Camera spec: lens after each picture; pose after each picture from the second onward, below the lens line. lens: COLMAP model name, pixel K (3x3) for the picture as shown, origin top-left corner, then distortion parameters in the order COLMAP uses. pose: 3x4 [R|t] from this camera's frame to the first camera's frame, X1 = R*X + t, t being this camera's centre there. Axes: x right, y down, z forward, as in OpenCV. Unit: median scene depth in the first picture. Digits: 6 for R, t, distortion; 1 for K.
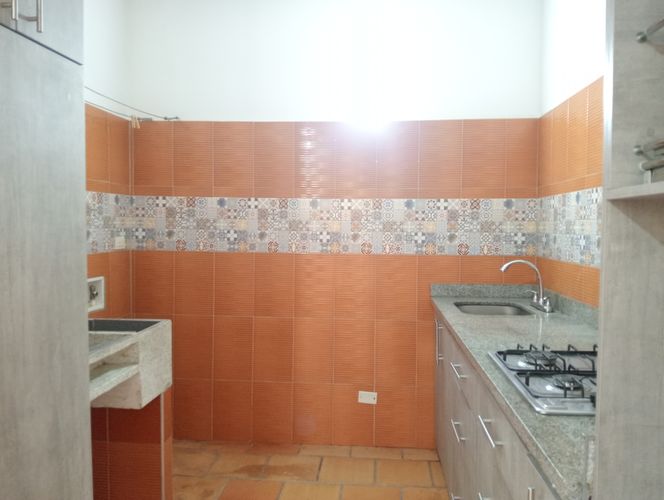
lens RADIAL K [[535.7, 0, 332.0], [0, 535.7, 250.0], [0, 0, 1]] dist [0.151133, -0.310546]
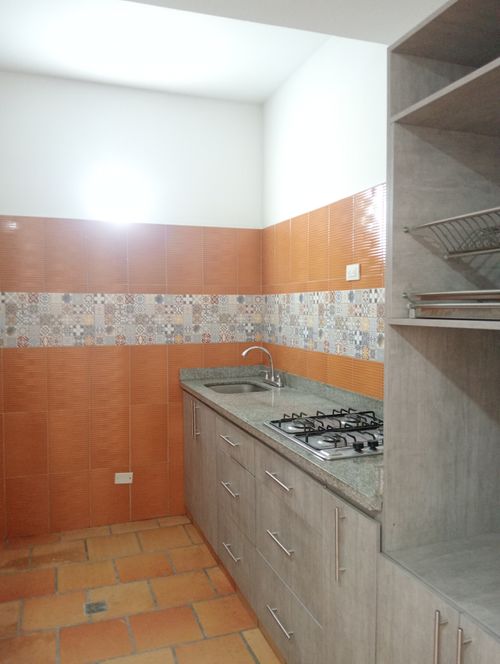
lens RADIAL K [[538.6, 0, 250.0], [0, 538.6, 332.0], [0, 0, 1]] dist [0.092337, -0.171244]
pose [[0.907823, -0.028096, 0.418412, -0.159120], [0.025505, 0.999605, 0.011786, -0.026092], [-0.418578, -0.000028, 0.908181, -0.094463]]
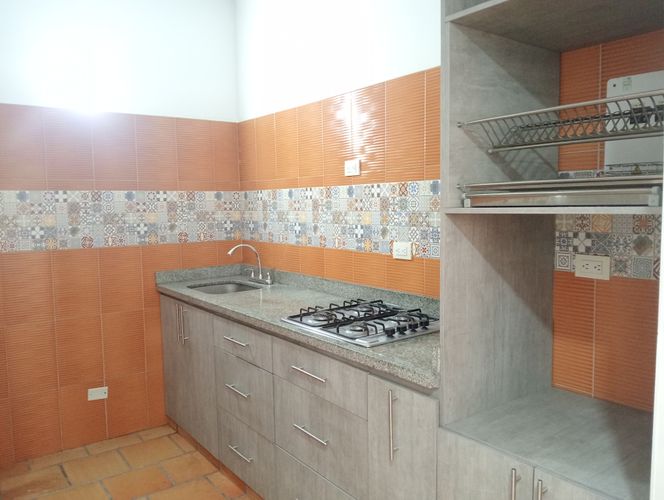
lens RADIAL K [[541.2, 0, 334.5], [0, 541.2, 247.9], [0, 0, 1]] dist [0.095684, -0.184291]
pose [[0.750452, -0.071690, 0.657025, -0.258517], [0.048737, 0.997396, 0.053161, -0.024404], [-0.659125, -0.007873, 0.751992, -0.031535]]
